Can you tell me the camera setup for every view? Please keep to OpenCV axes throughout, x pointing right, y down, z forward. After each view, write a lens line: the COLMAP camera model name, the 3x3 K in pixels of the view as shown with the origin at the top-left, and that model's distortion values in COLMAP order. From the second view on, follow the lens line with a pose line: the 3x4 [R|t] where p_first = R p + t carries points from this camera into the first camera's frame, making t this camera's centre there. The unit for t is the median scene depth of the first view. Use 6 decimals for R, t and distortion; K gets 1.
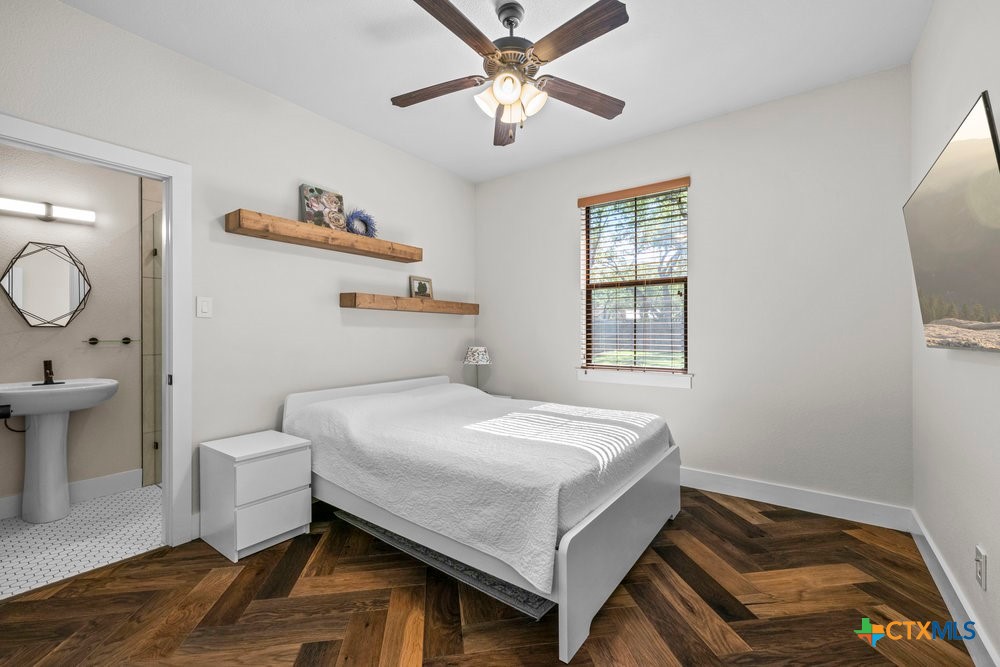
lens RADIAL K [[427.6, 0, 501.0], [0, 427.6, 331.7], [0, 0, 1]] dist [0.004862, 0.000262]
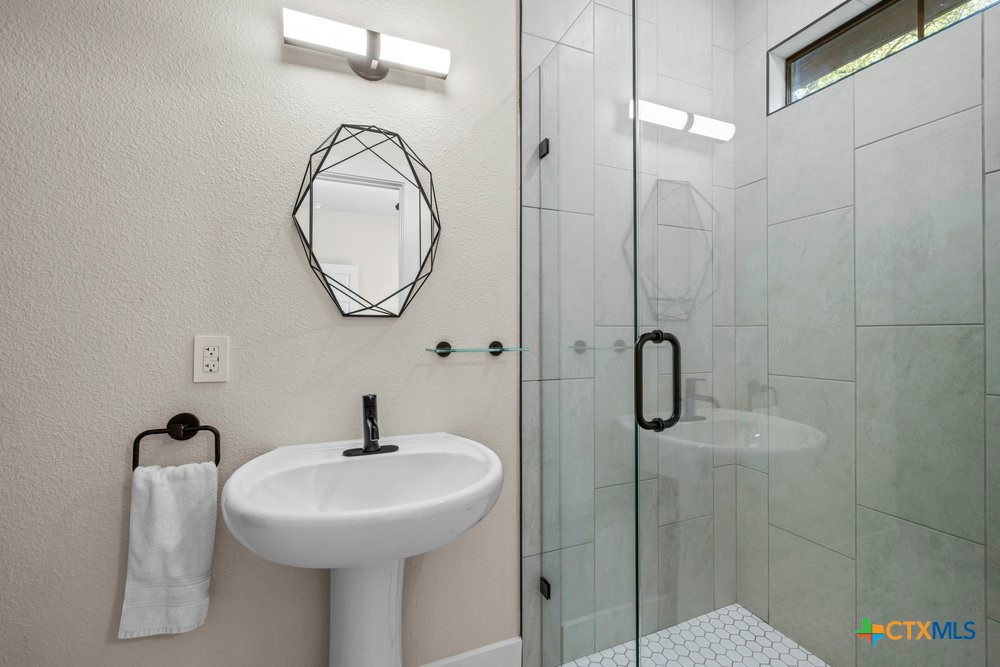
lens RADIAL K [[427.6, 0, 500.9], [0, 427.6, 334.0], [0, 0, 1]] dist [0.004862, 0.000262]
pose [[0.869475, 0.000520, -0.493977, -0.663835], [-0.002990, 0.999987, -0.004210, 0.007969], [0.493969, 0.005137, 0.869465, 0.630666]]
